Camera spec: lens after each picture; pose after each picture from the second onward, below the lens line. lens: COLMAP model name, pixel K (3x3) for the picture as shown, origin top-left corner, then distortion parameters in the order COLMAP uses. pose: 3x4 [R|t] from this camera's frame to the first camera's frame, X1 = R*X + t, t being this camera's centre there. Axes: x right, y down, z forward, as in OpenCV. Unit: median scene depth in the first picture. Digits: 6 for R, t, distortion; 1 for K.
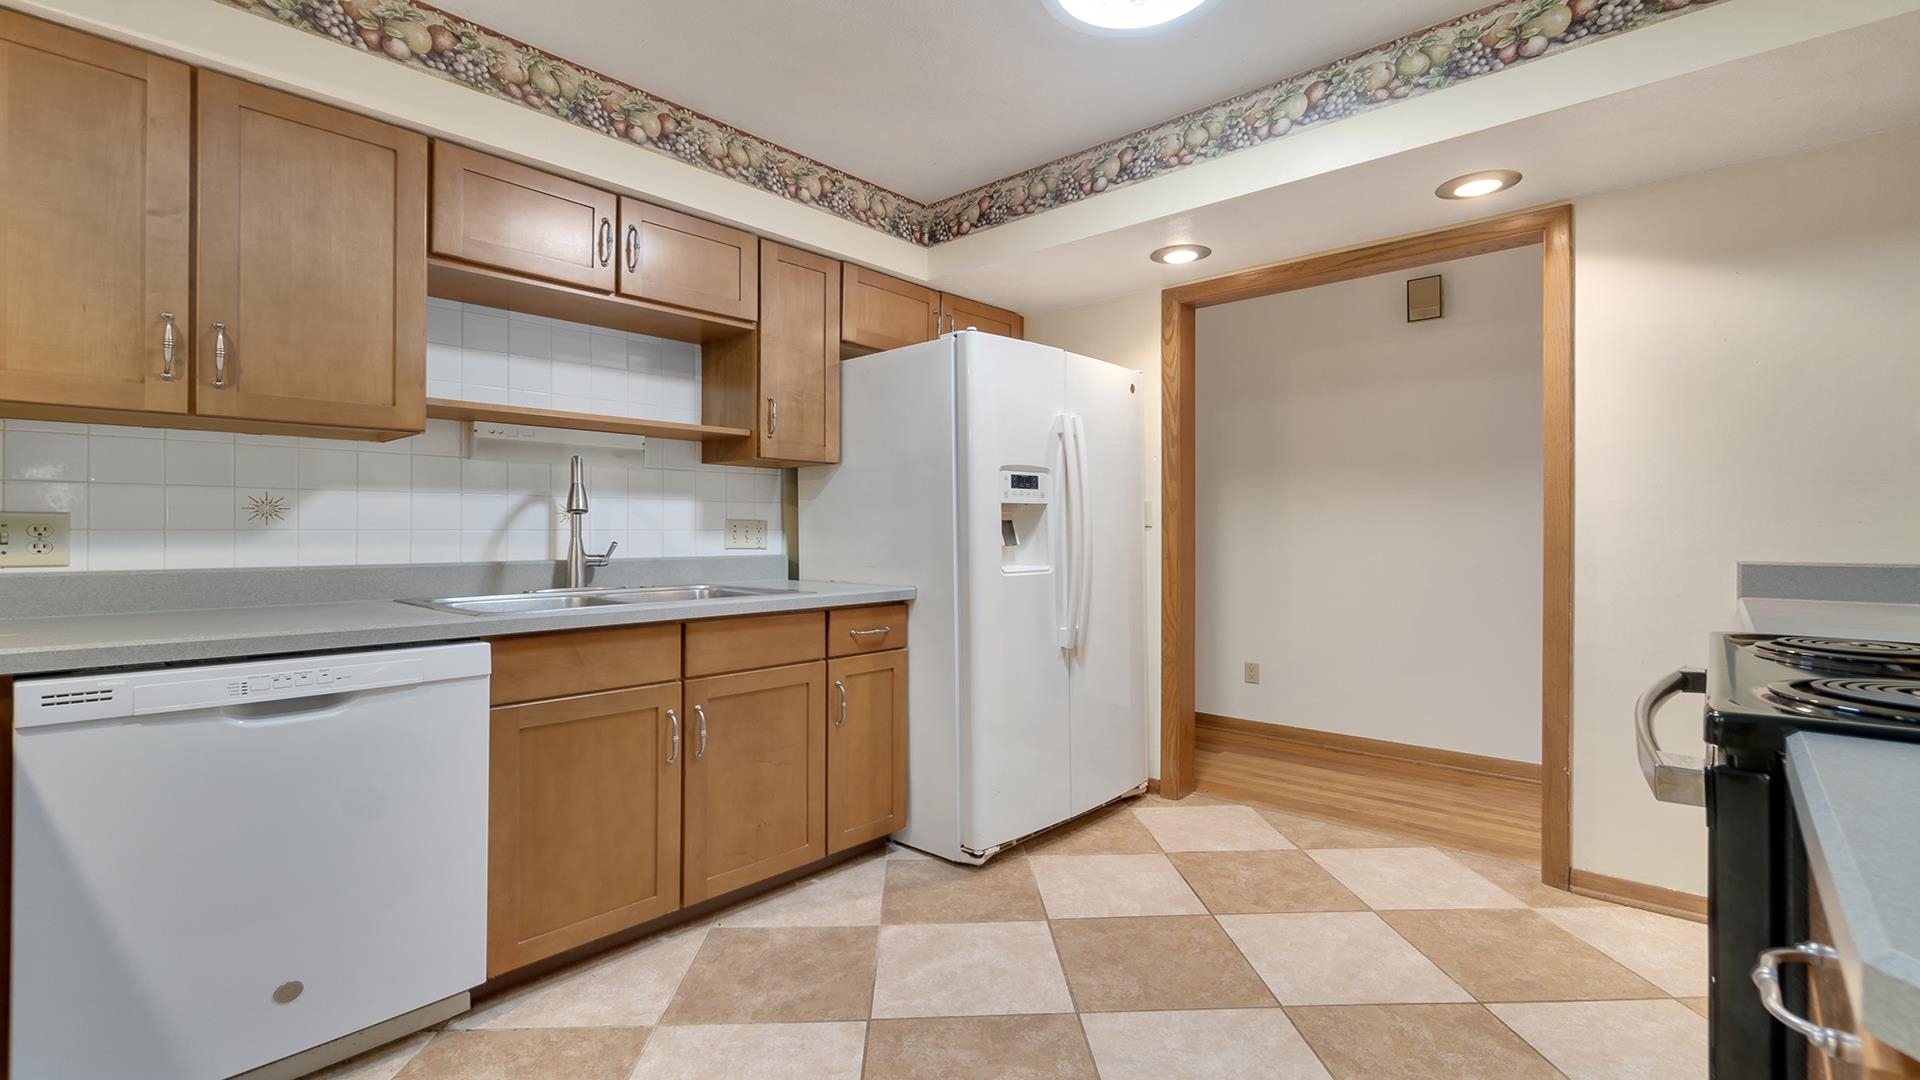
lens RADIAL K [[870.7, 0, 943.8], [0, 870.7, 524.2], [0, 0, 1]] dist [0.002341, -0.001713]
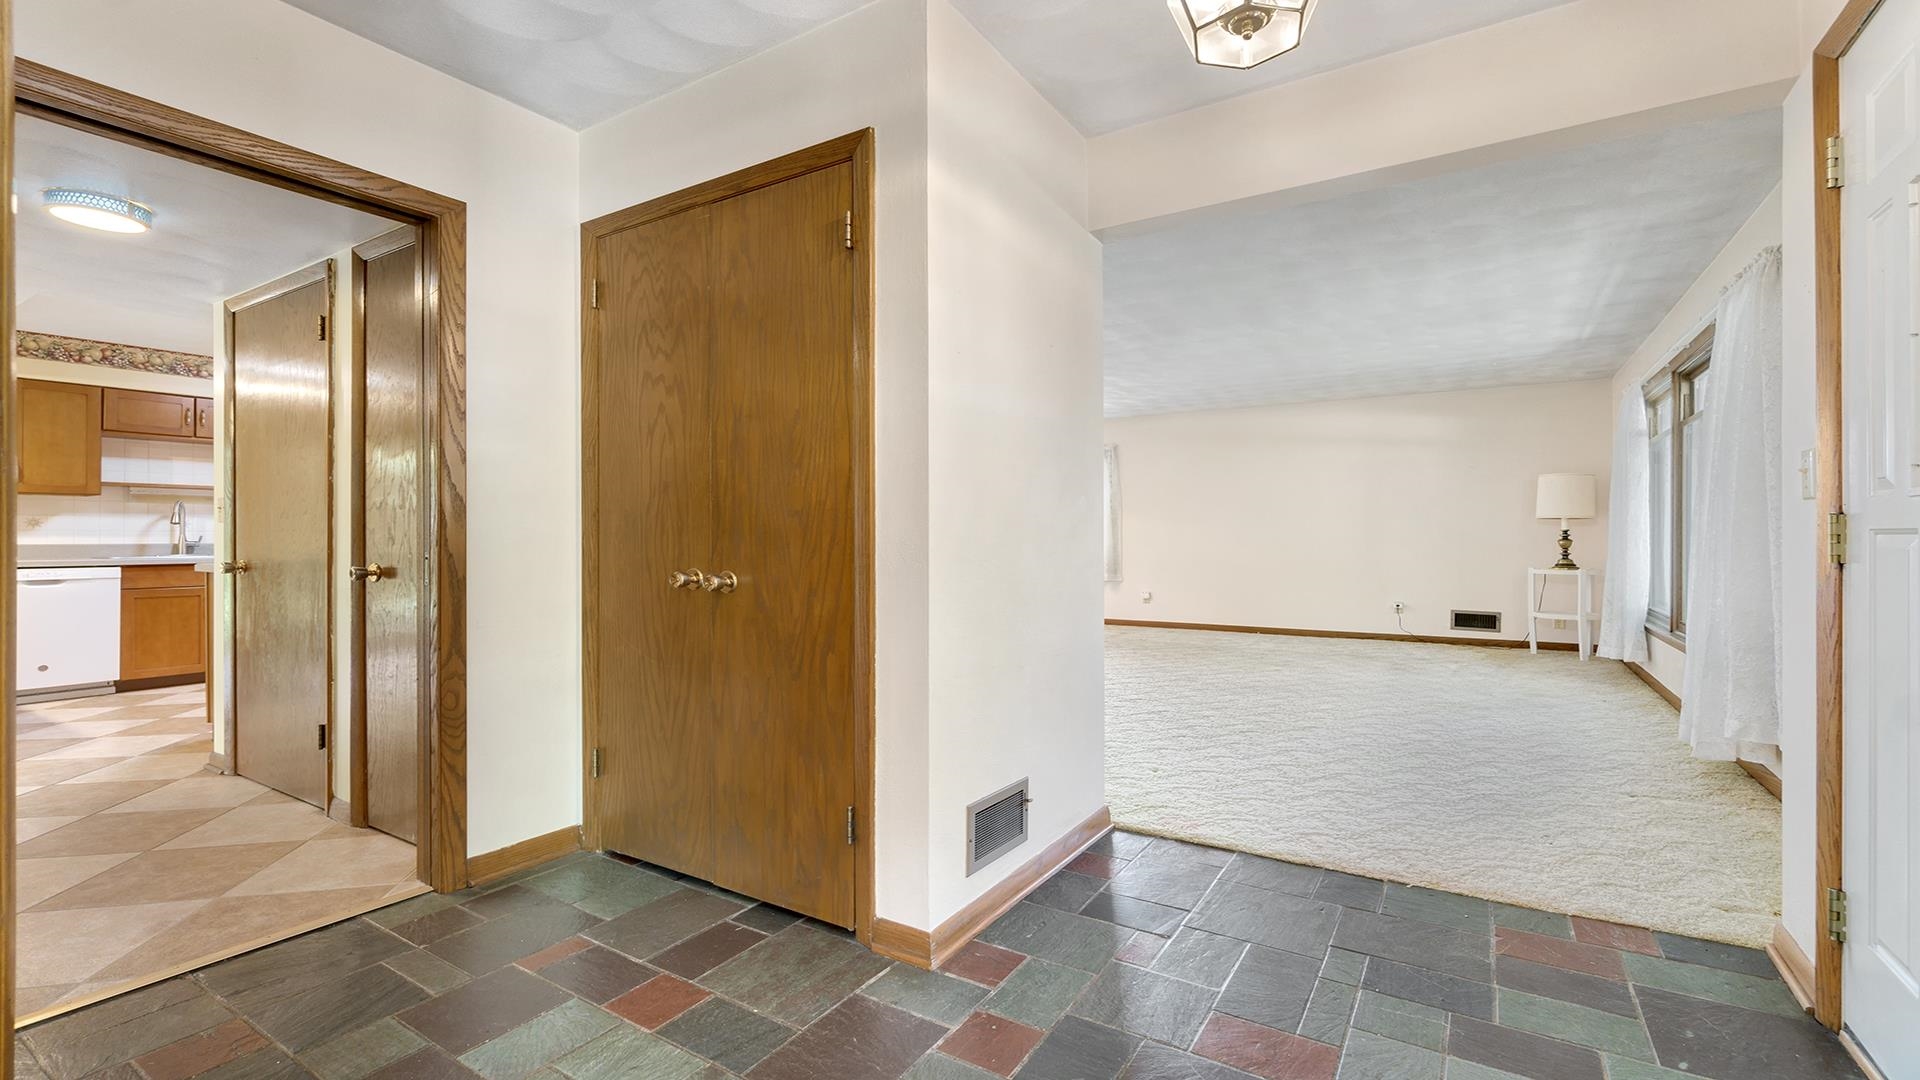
lens RADIAL K [[834.5, 0, 955.1], [0, 834.5, 536.6], [0, 0, 1]] dist [-0.008690, 0.000160]
pose [[0.983386, 0.000298, 0.181526, 1.525943], [-0.001578, 0.999975, 0.006905, 0.003579], [-0.181520, -0.007077, 0.983362, -1.982448]]
